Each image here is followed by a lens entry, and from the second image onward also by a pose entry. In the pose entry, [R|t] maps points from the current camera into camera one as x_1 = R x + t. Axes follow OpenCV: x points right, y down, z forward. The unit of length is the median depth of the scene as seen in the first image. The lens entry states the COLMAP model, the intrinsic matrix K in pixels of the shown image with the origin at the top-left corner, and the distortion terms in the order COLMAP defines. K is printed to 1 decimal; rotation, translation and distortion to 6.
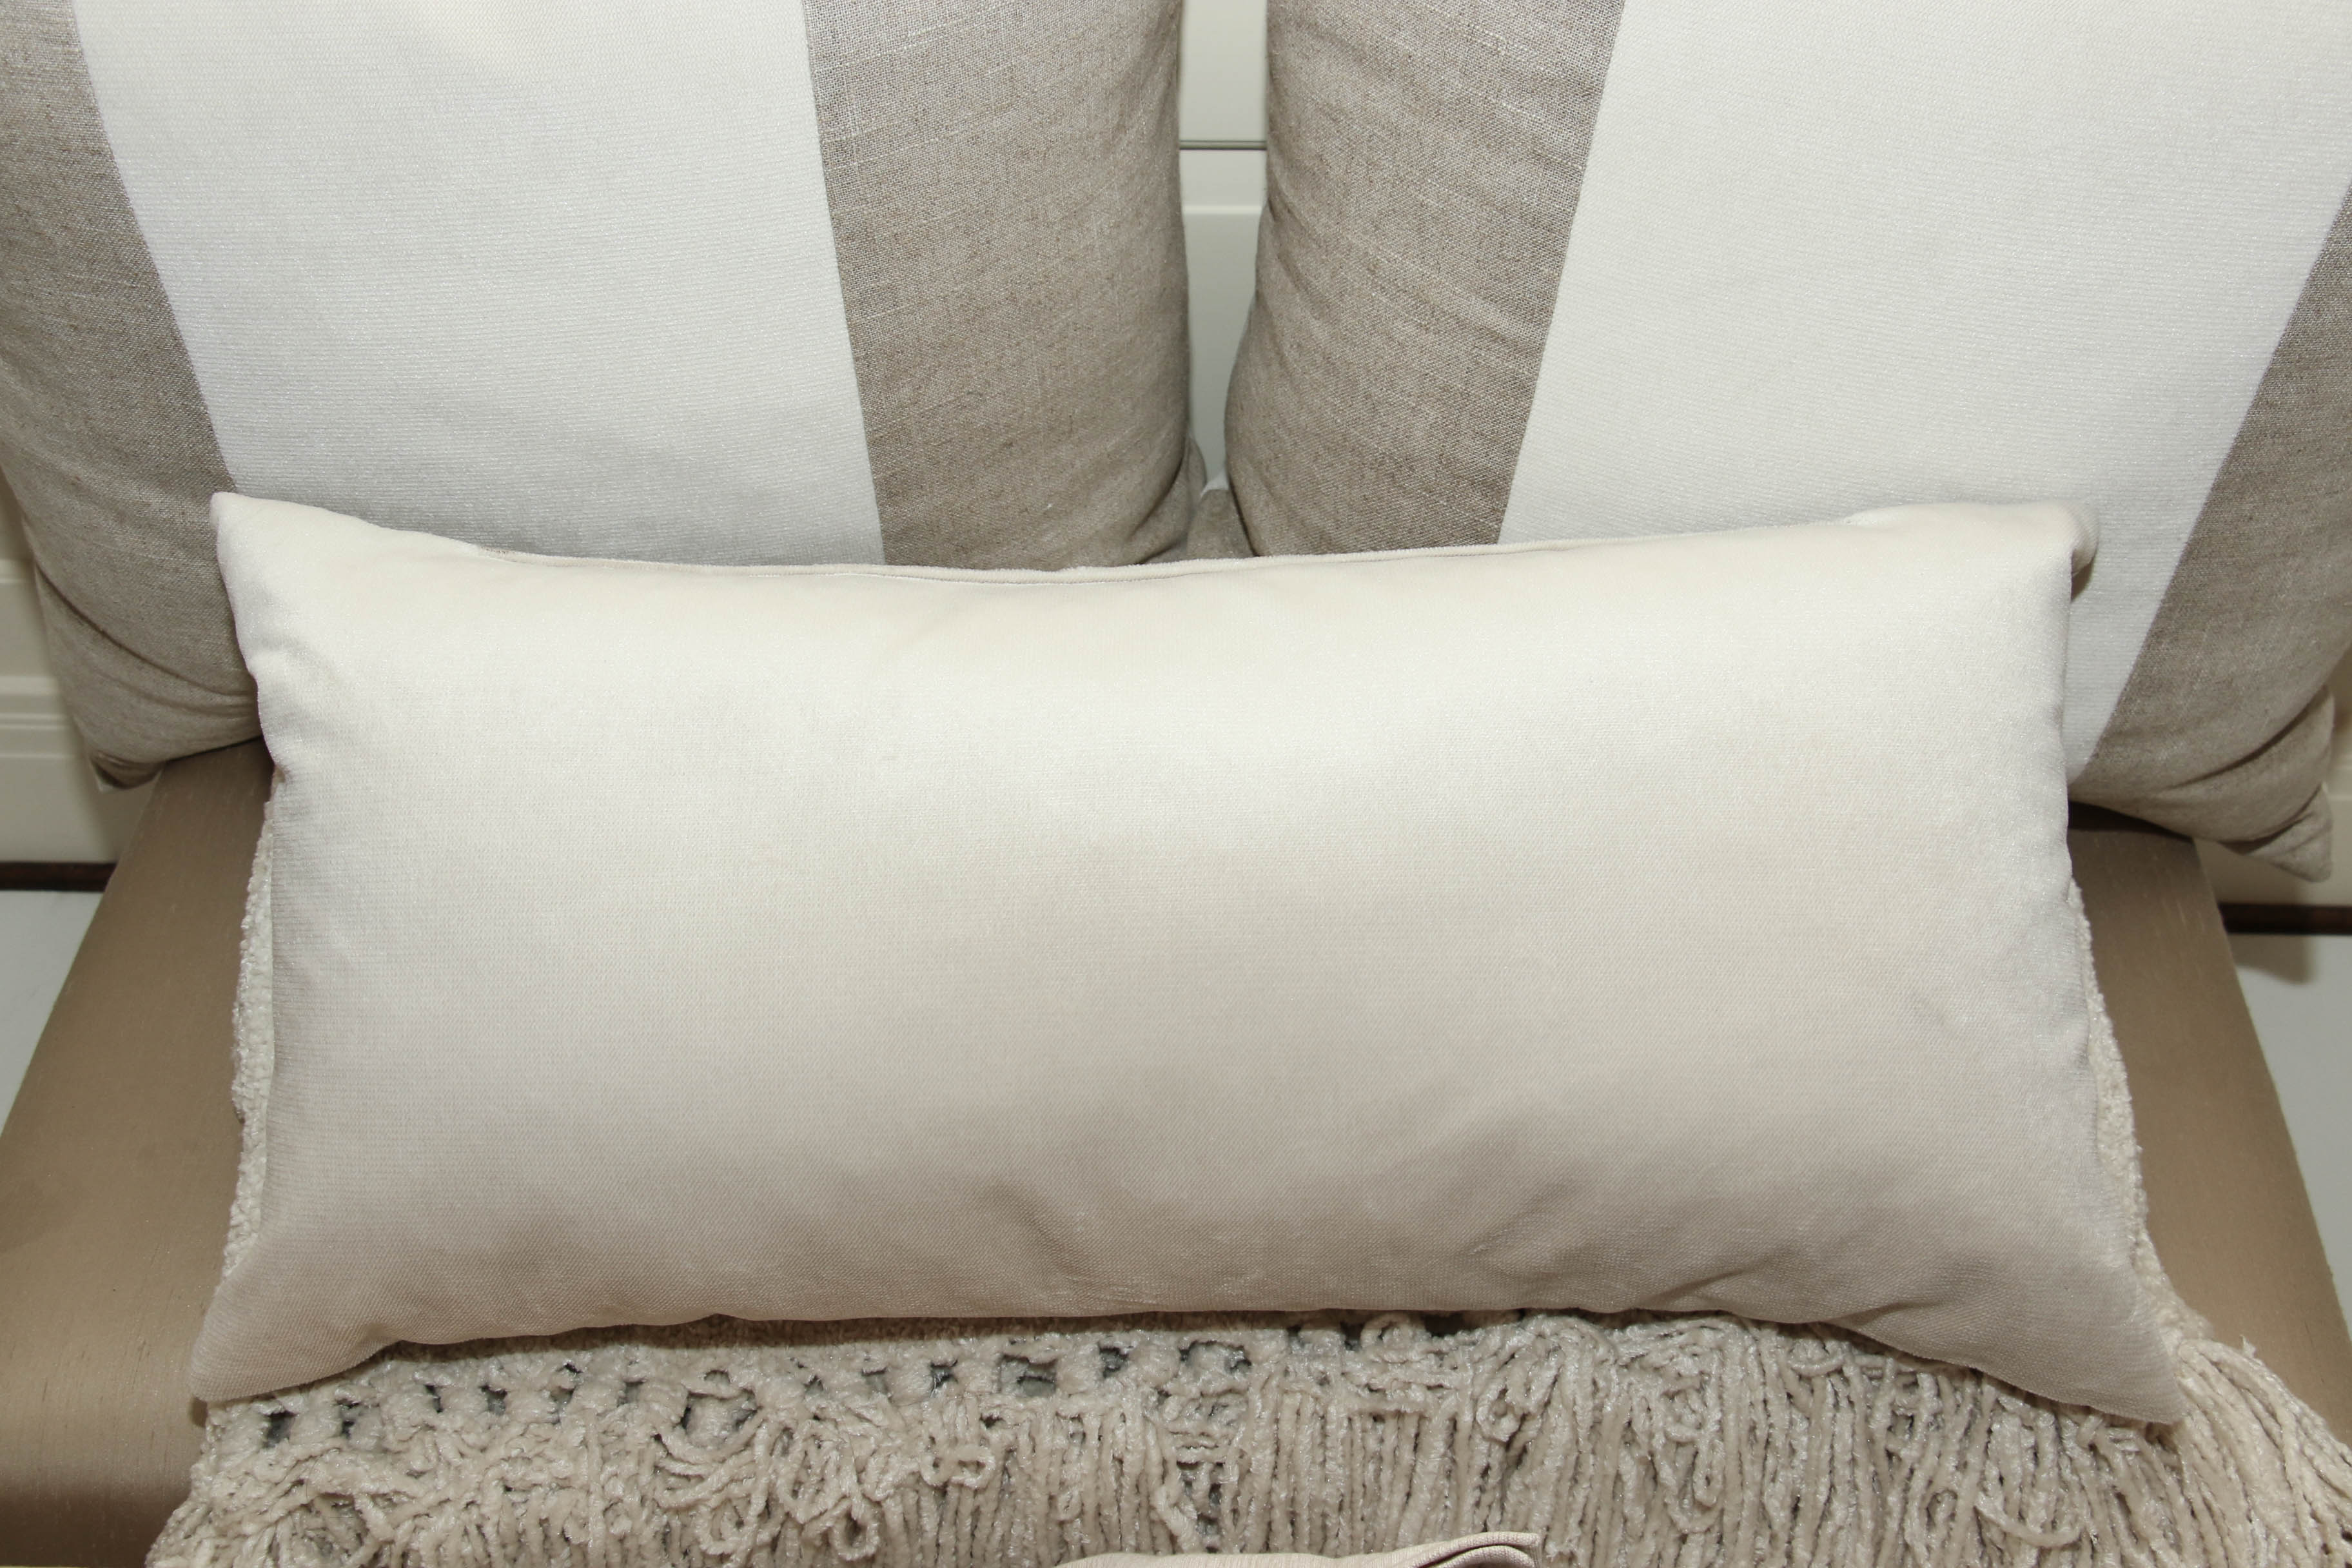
lens RADIAL K [[2594.4, 0, 1187.7], [0, 2594.4, 822.0], [0, 0, 1]] dist [0.044975, 0.000000]
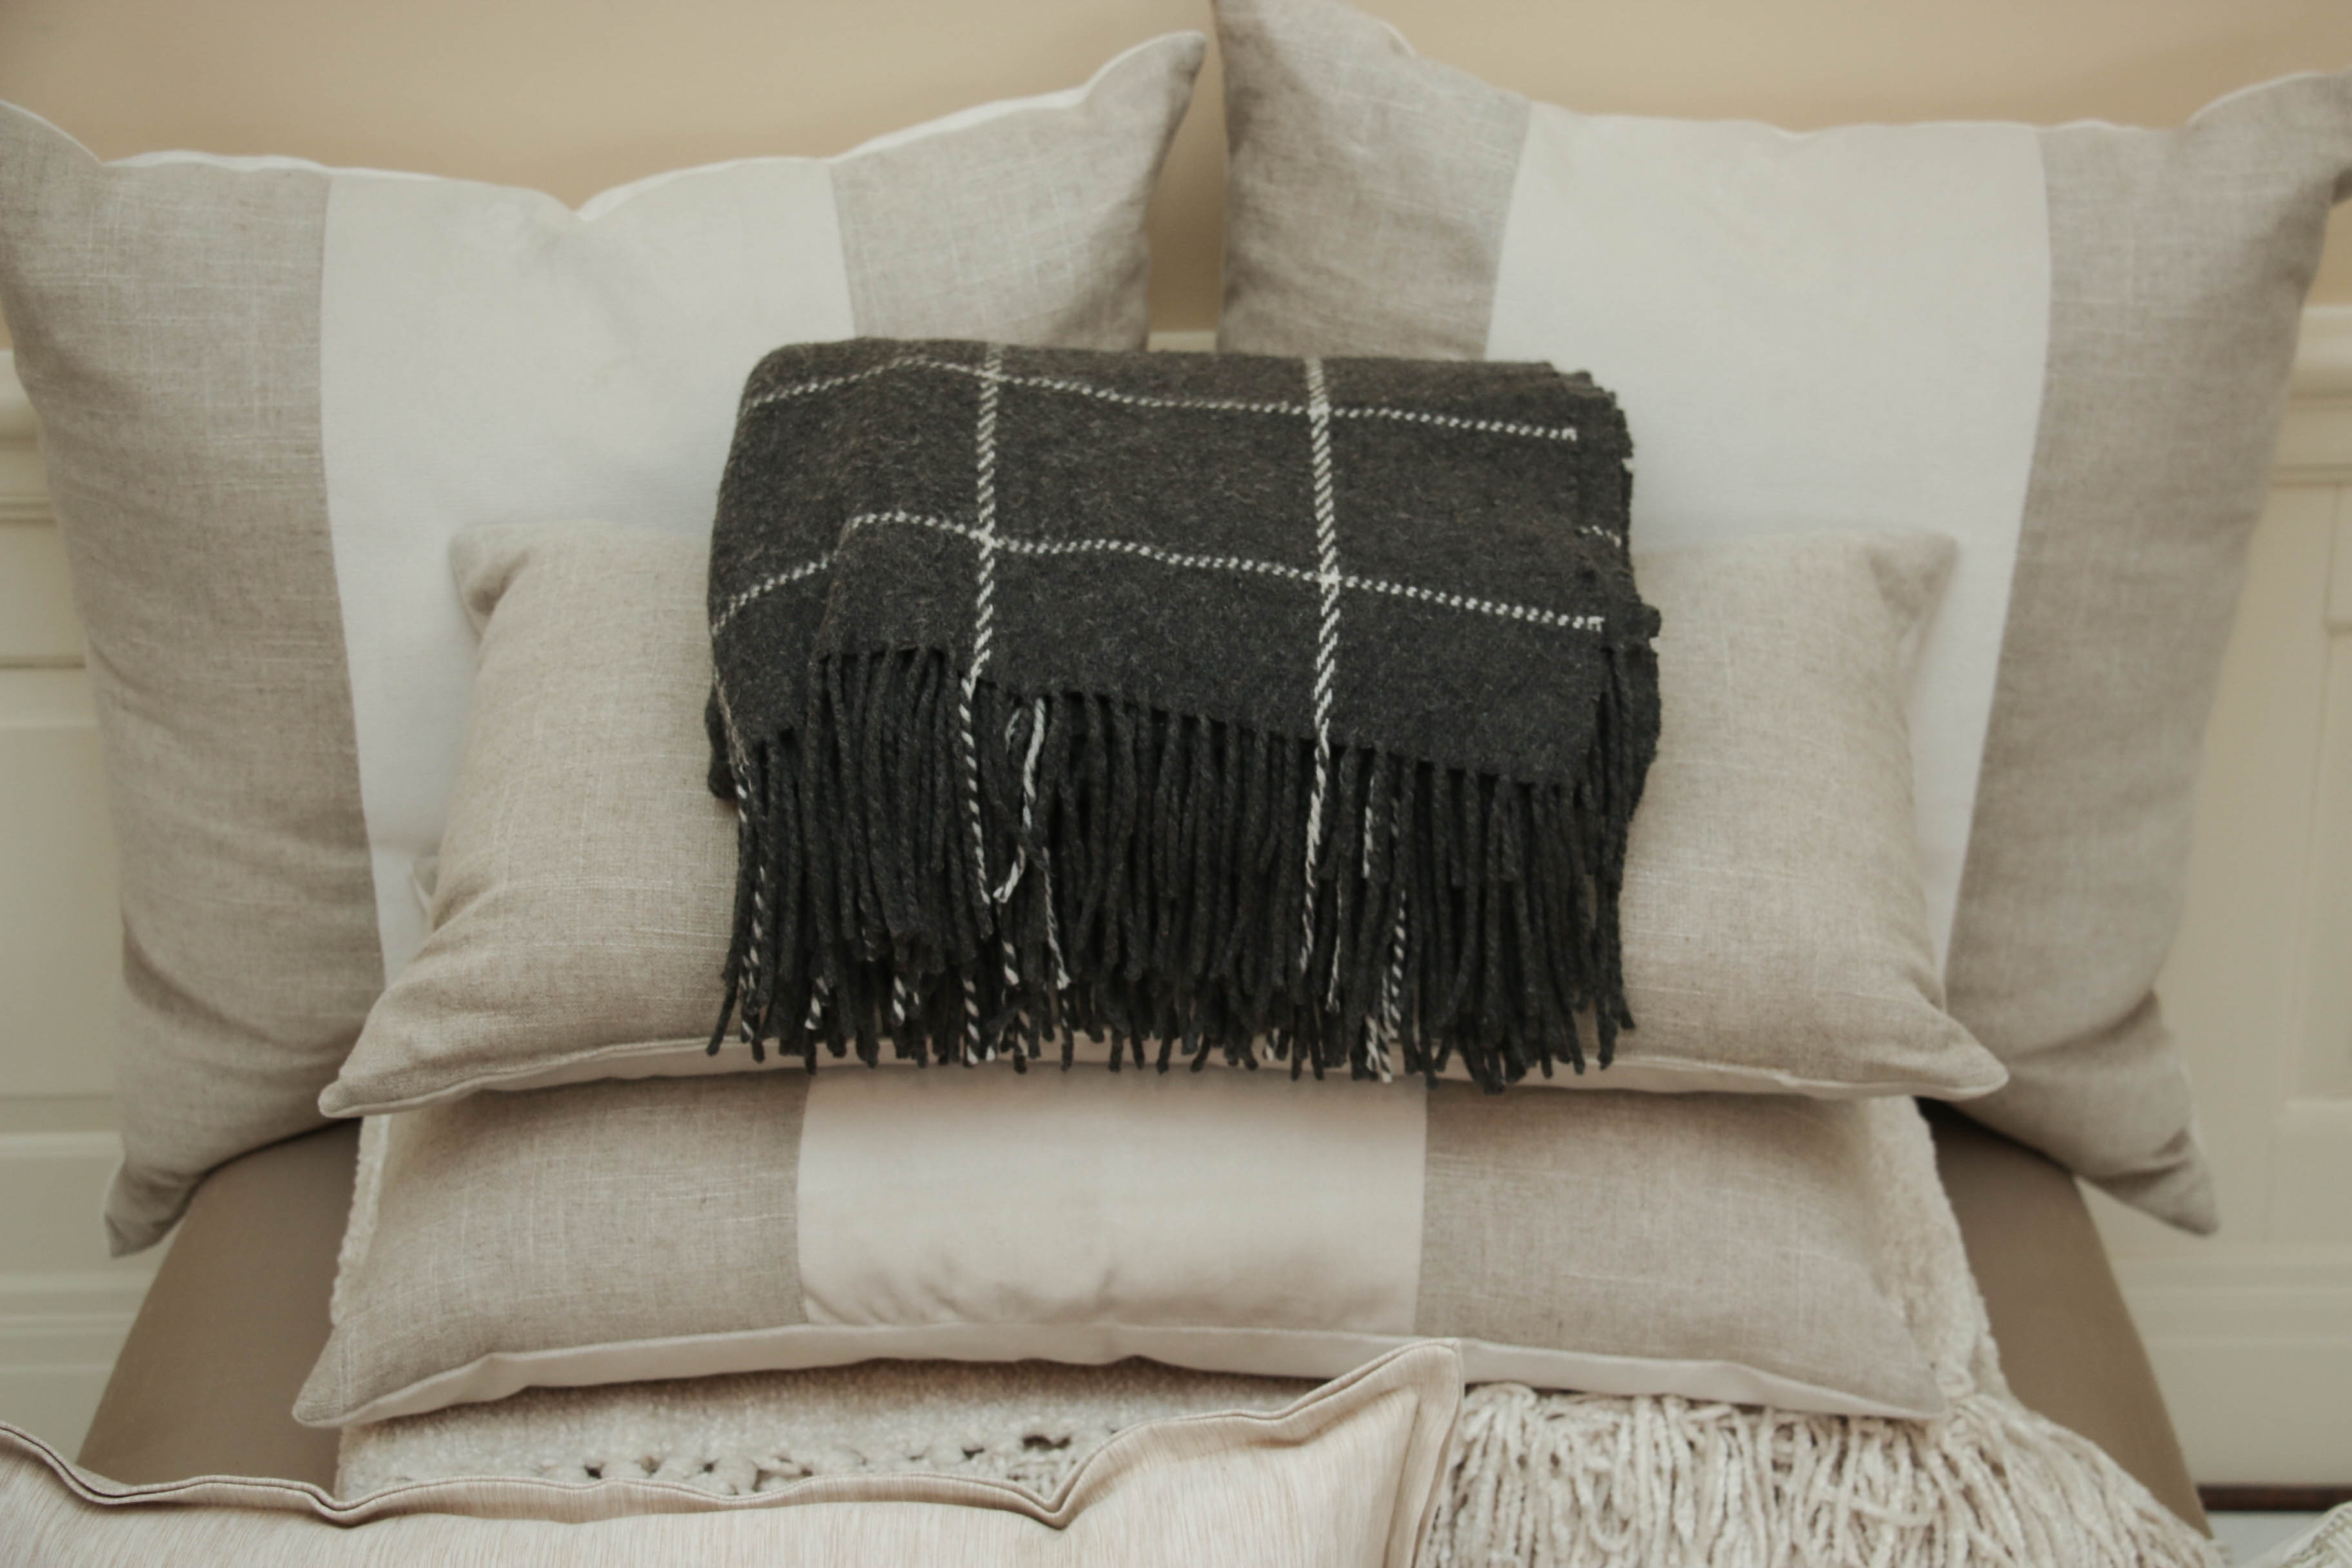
lens RADIAL K [[4932.5, 0, 1192.2], [0, 4932.5, 737.5], [0, 0, 1]] dist [0.329418, 0.000000]
pose [[0.999487, -0.018372, 0.026243, -0.049195], [0.027794, 0.904651, -0.425245, 0.890354], [-0.015928, 0.425756, 0.904698, -1.188933]]
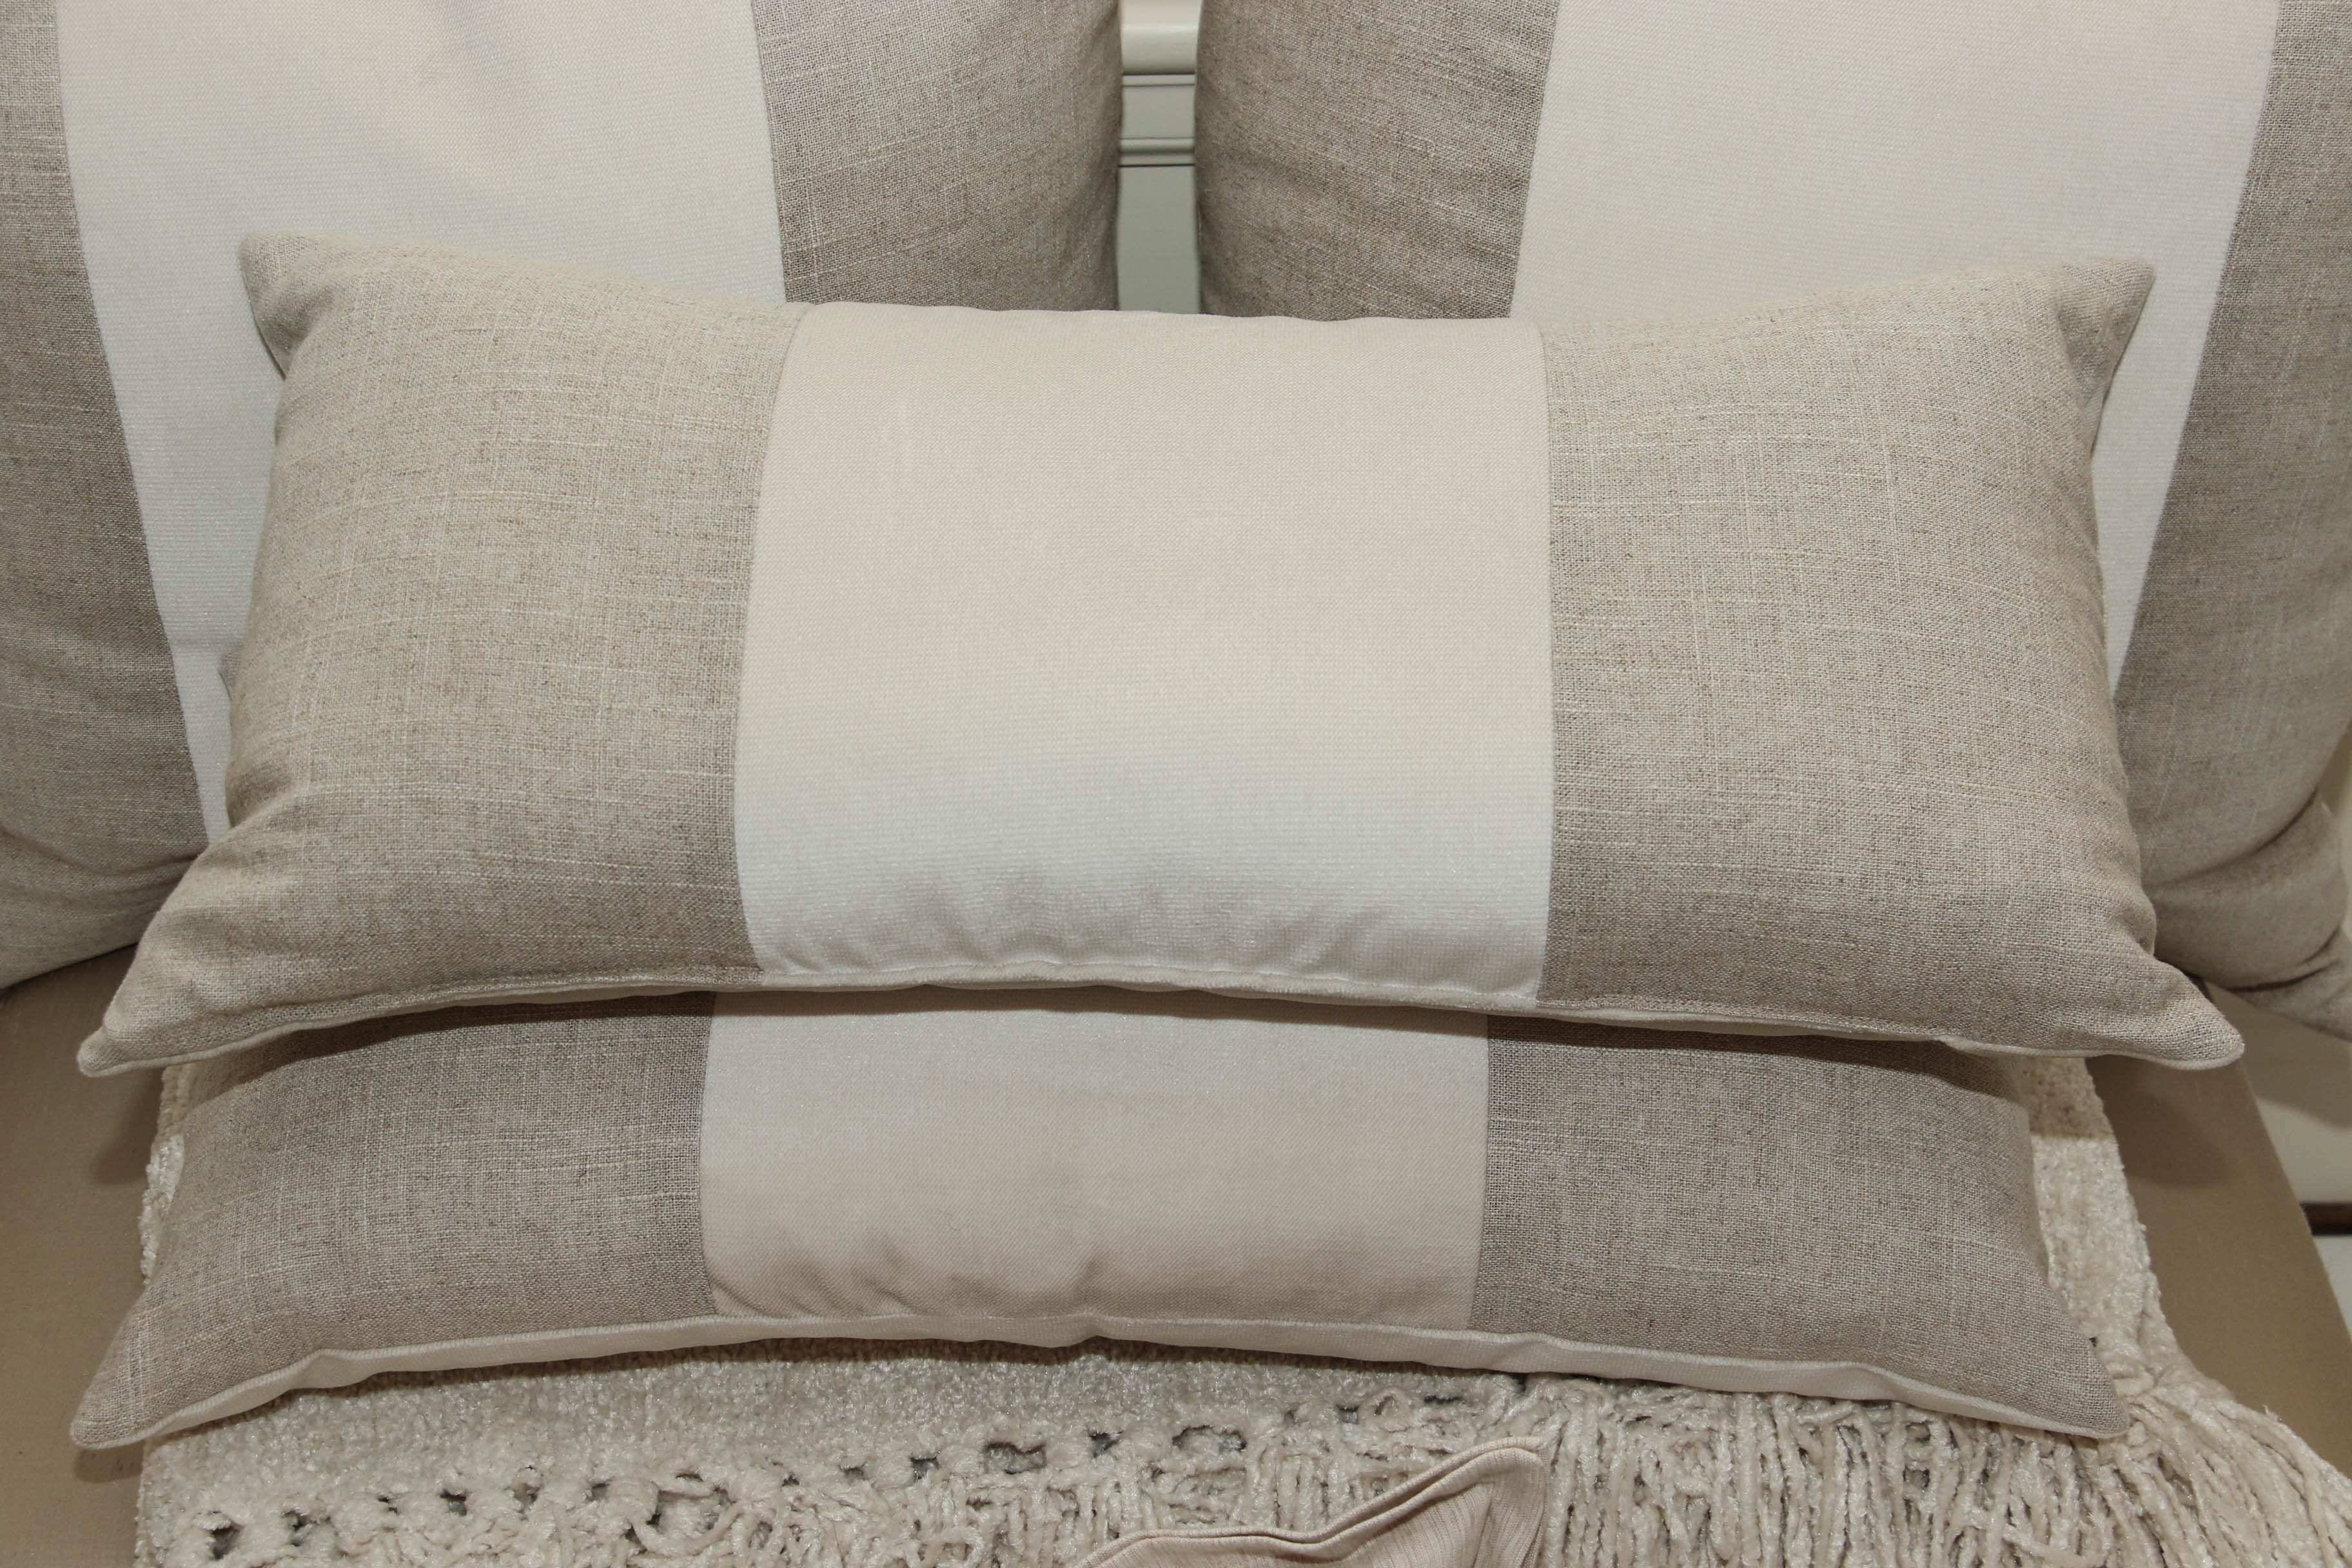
lens RADIAL K [[3925.8, 0, 1180.3], [0, 3925.8, 796.3], [0, 0, 1]] dist [0.231536, 0.000000]
pose [[0.998701, -0.028960, 0.041930, -0.054945], [0.037738, 0.973246, -0.226644, 0.310959], [-0.034245, 0.227932, 0.973075, -0.486467]]
